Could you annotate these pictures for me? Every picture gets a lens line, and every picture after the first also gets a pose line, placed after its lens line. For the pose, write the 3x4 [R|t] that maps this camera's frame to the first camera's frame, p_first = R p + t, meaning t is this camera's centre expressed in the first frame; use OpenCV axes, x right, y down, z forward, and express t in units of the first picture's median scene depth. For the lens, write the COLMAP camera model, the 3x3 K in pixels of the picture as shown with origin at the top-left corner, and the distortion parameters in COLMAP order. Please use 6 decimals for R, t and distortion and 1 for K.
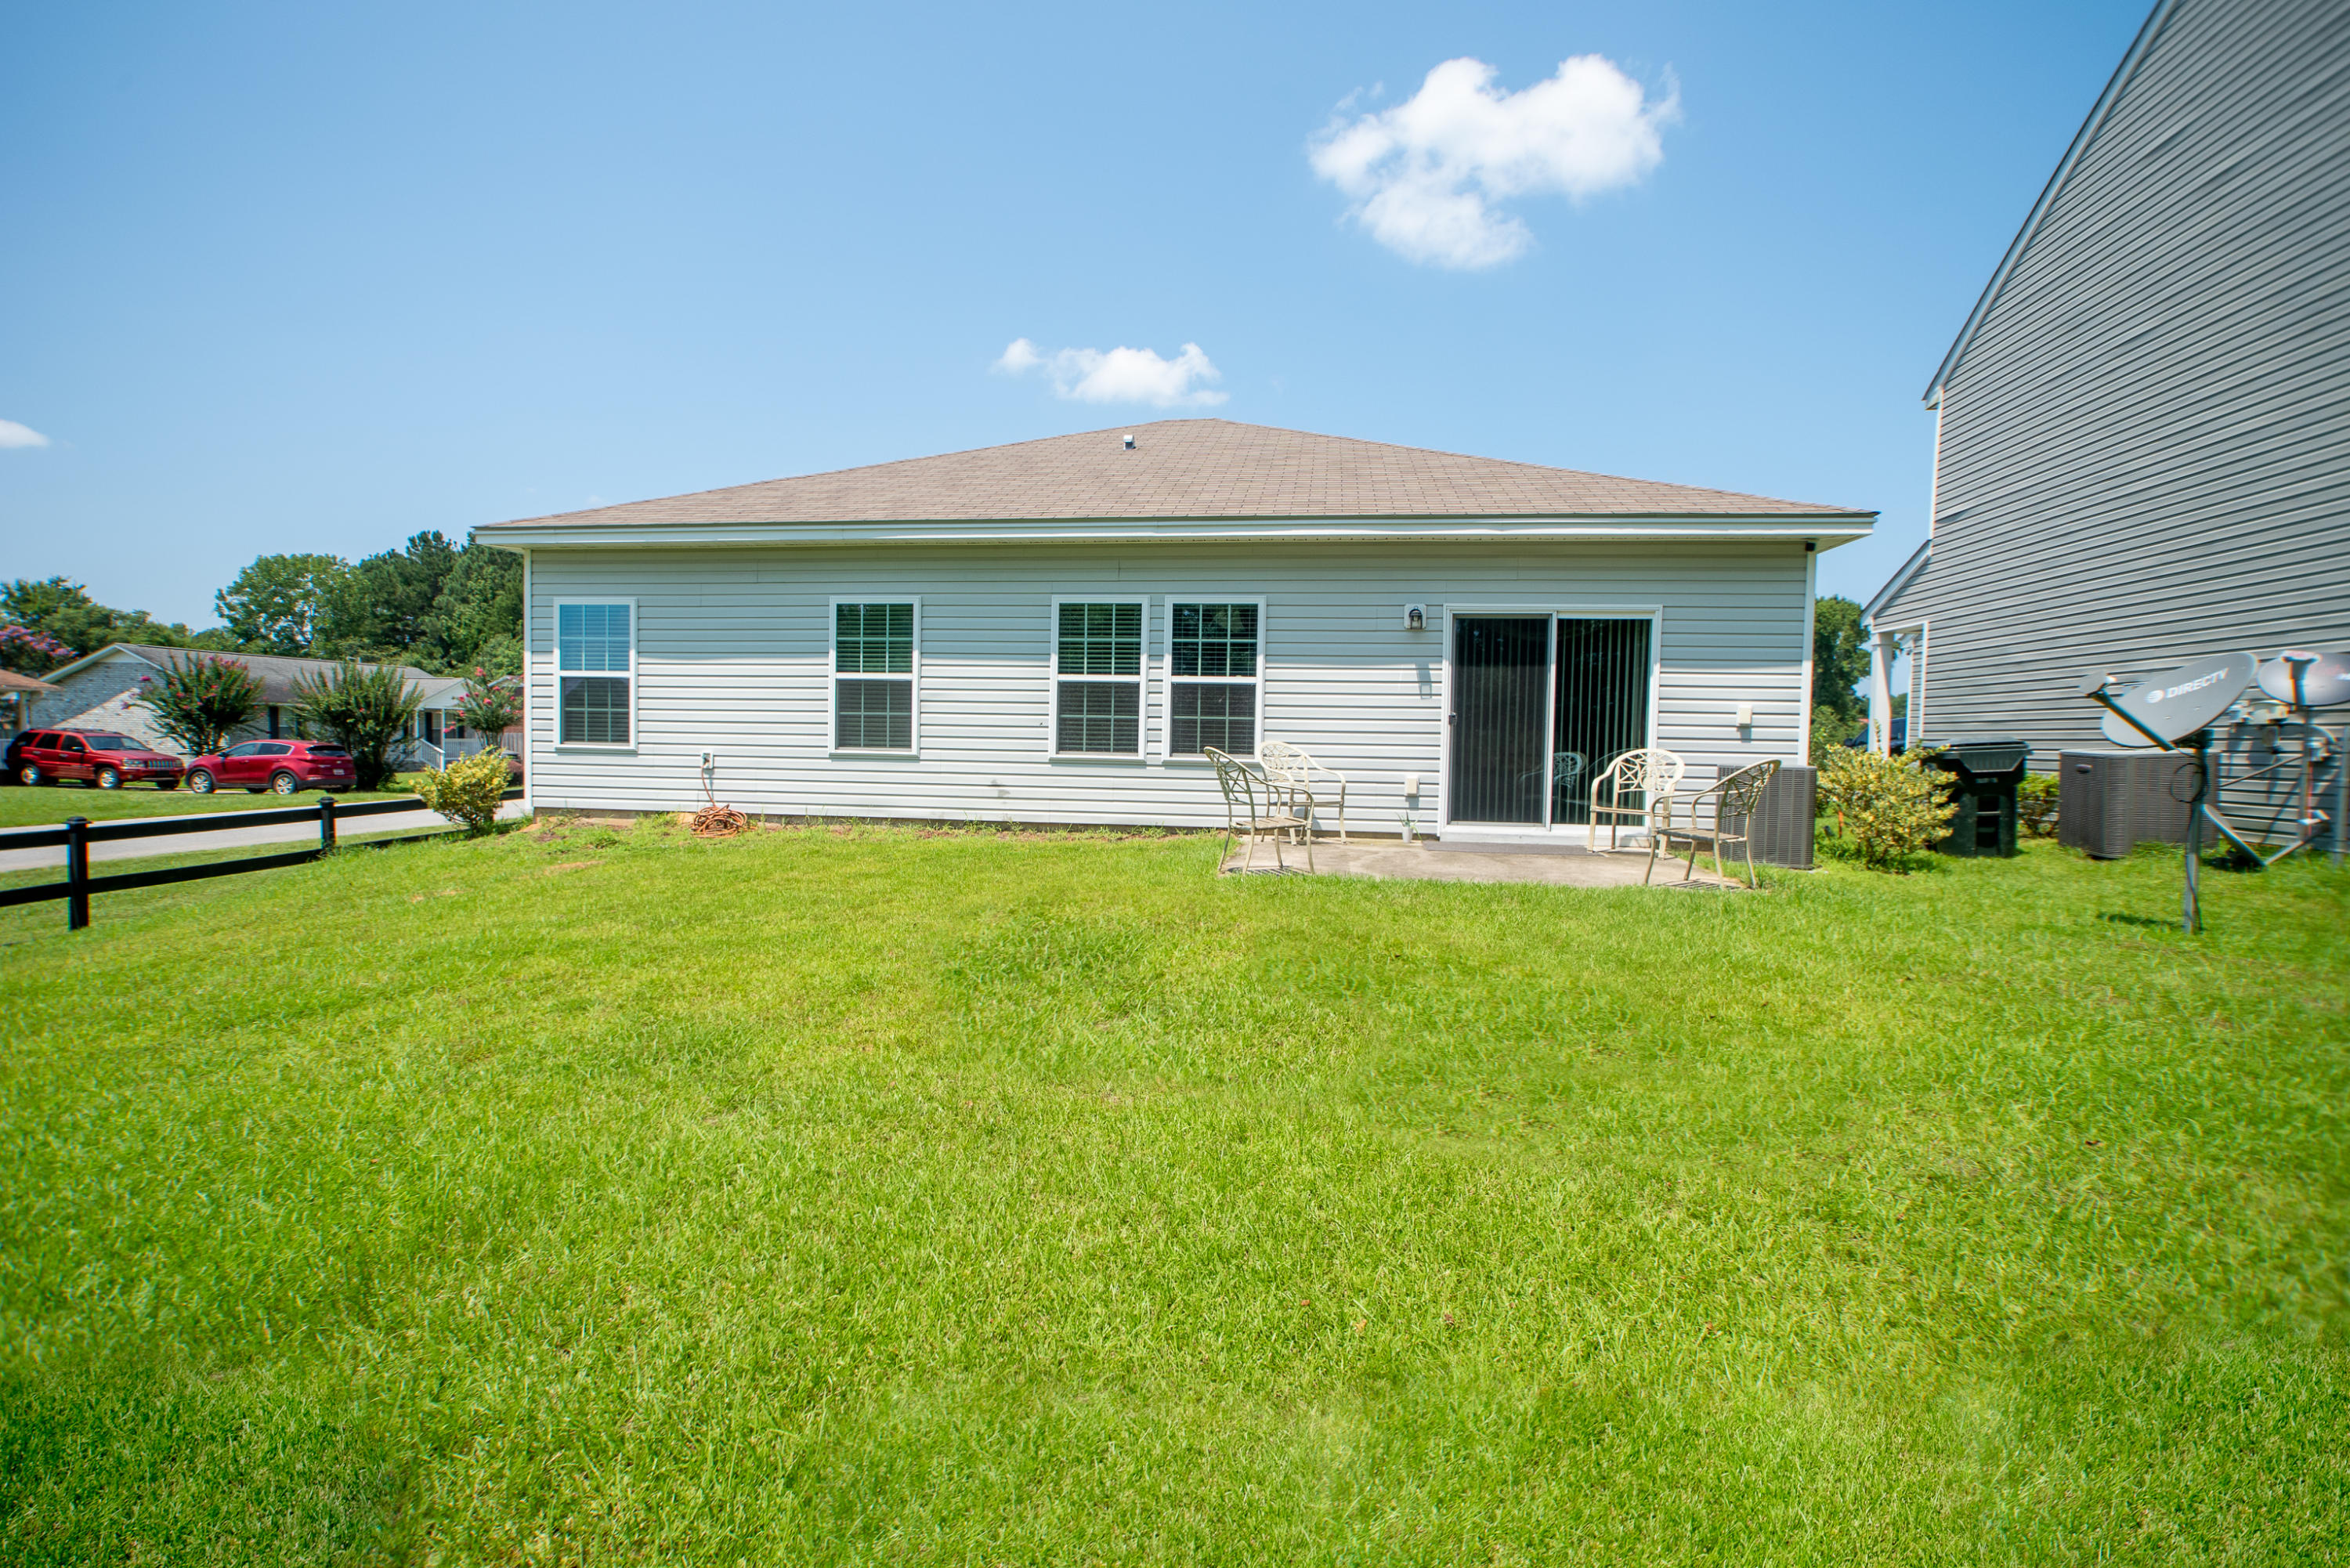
lens RADIAL K [[1158.2, 0, 1175.0], [0, 1158.2, 784.0], [0, 0, 1]] dist [-0.028239, 0.018496]
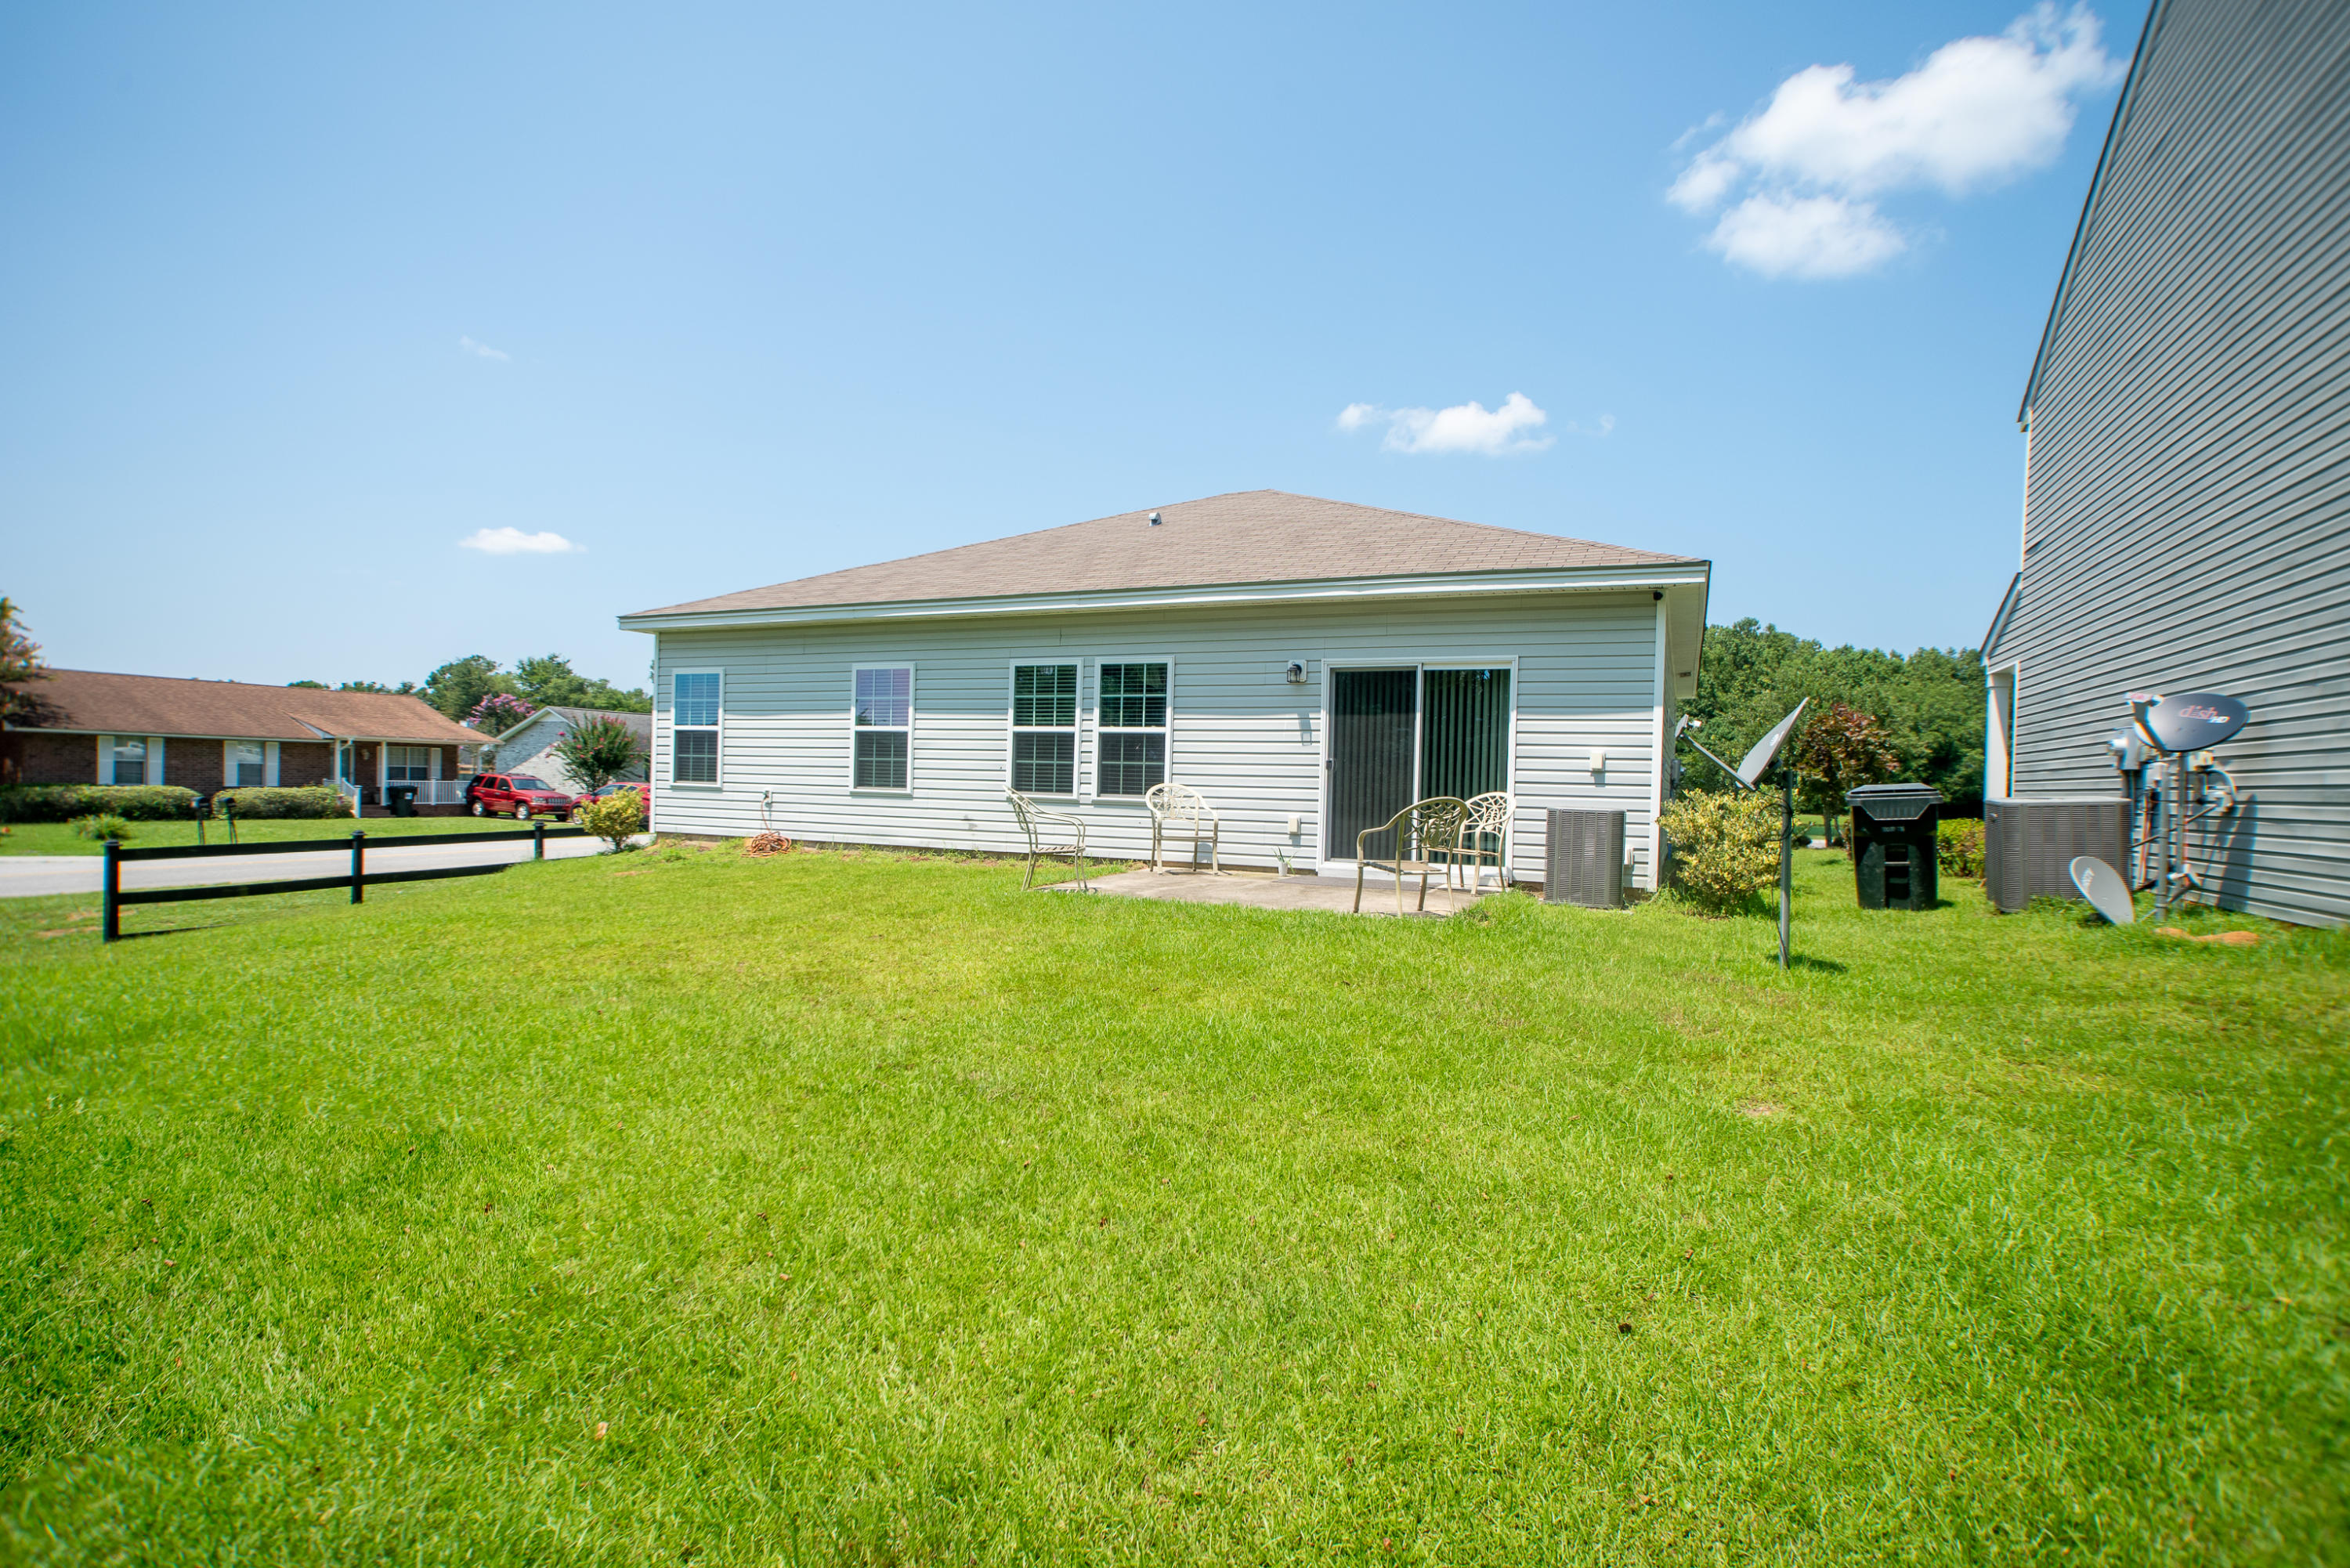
lens RADIAL K [[1132.2, 0, 1175.0], [0, 1132.2, 784.0], [0, 0, 1]] dist [-0.002410, -0.000024]
pose [[0.962732, 0.006916, -0.270368, 0.373259], [-0.018828, 0.998962, -0.041488, 0.009159], [0.269800, 0.045032, 0.961863, -0.062414]]
